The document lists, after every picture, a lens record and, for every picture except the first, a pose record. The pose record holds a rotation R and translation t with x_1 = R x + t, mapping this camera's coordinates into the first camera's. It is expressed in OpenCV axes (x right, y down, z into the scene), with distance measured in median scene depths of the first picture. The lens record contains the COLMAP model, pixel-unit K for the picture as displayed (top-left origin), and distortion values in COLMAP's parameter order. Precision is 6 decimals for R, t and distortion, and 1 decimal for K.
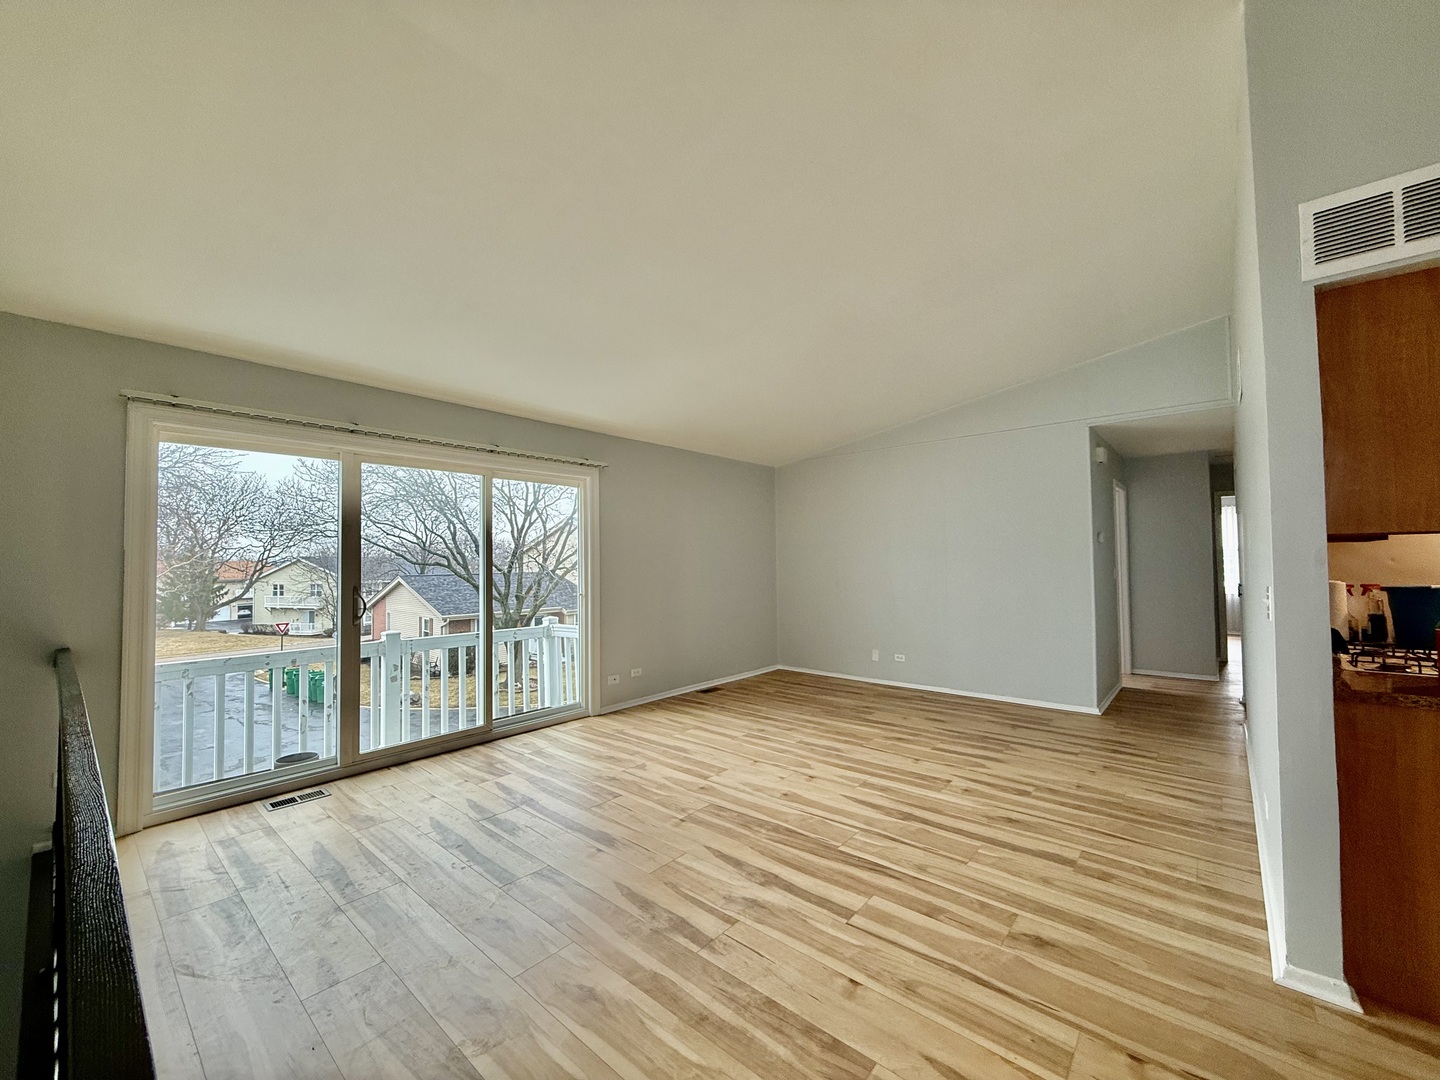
lens RADIAL K [[573.2, 0, 723.5], [0, 573.2, 535.6], [0, 0, 1]] dist [-0.000543, -0.000393]
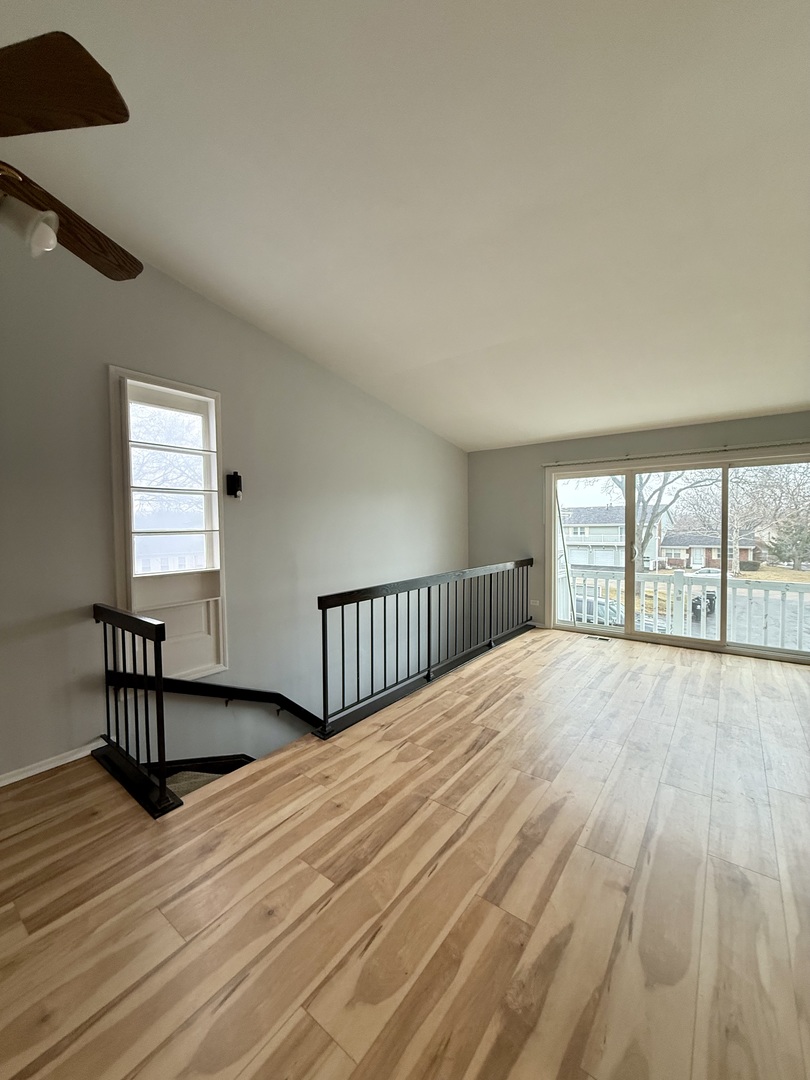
lens RADIAL K [[429.9, 0, 406.7], [0, 429.9, 543.6], [0, 0, 1]] dist [-0.000543, -0.000393]
pose [[0.053169, 0.050792, -0.997293, 0.735868], [0.052876, 0.997161, 0.053604, -0.021004], [0.997185, -0.055583, 0.050333, 0.192127]]
